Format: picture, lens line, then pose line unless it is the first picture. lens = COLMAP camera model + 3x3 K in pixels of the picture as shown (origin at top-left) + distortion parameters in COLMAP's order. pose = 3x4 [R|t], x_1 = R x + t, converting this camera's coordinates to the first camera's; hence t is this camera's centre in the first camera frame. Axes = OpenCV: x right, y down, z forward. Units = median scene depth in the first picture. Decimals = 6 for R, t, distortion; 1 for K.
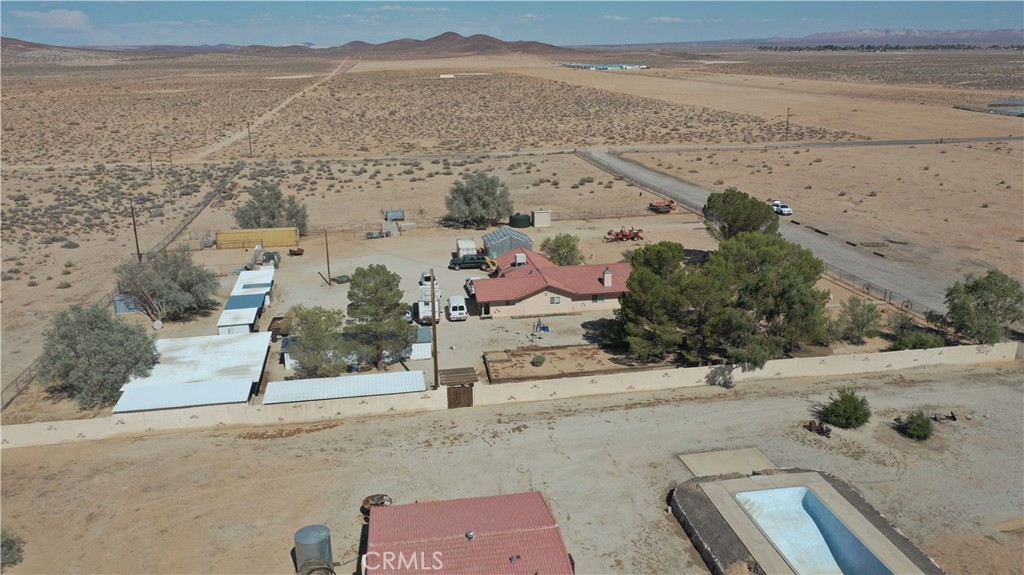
lens RADIAL K [[802.5, 0, 505.9], [0, 802.5, 278.4], [0, 0, 1]] dist [-0.001207, -0.001271]
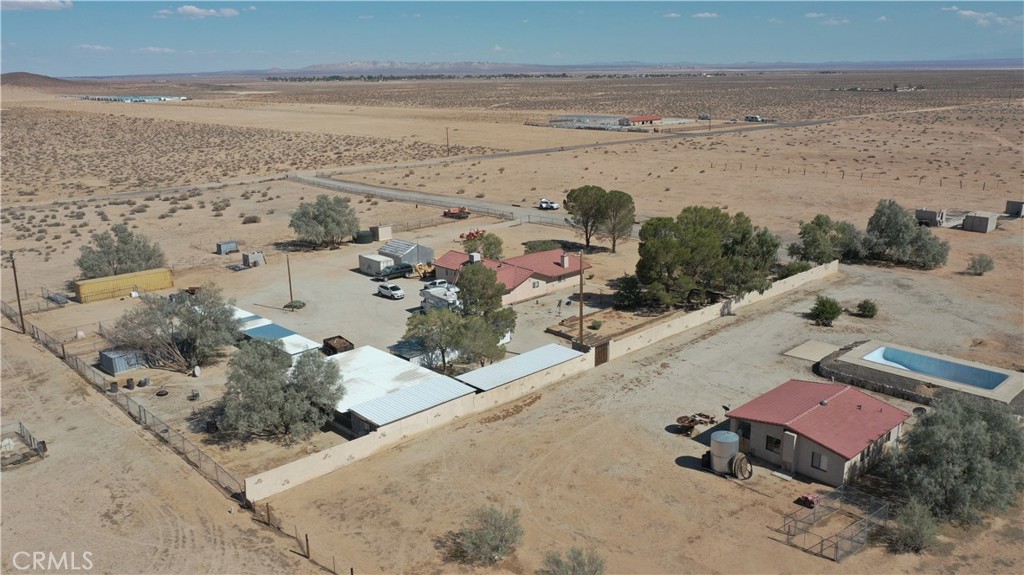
lens RADIAL K [[802.5, 0, 505.9], [0, 802.5, 278.4], [0, 0, 1]] dist [-0.001207, -0.001271]
pose [[0.834300, -0.137916, 0.533781, -0.690813], [0.157044, 0.987544, 0.009698, 0.000226], [-0.528470, 0.075736, 0.845567, 0.044873]]
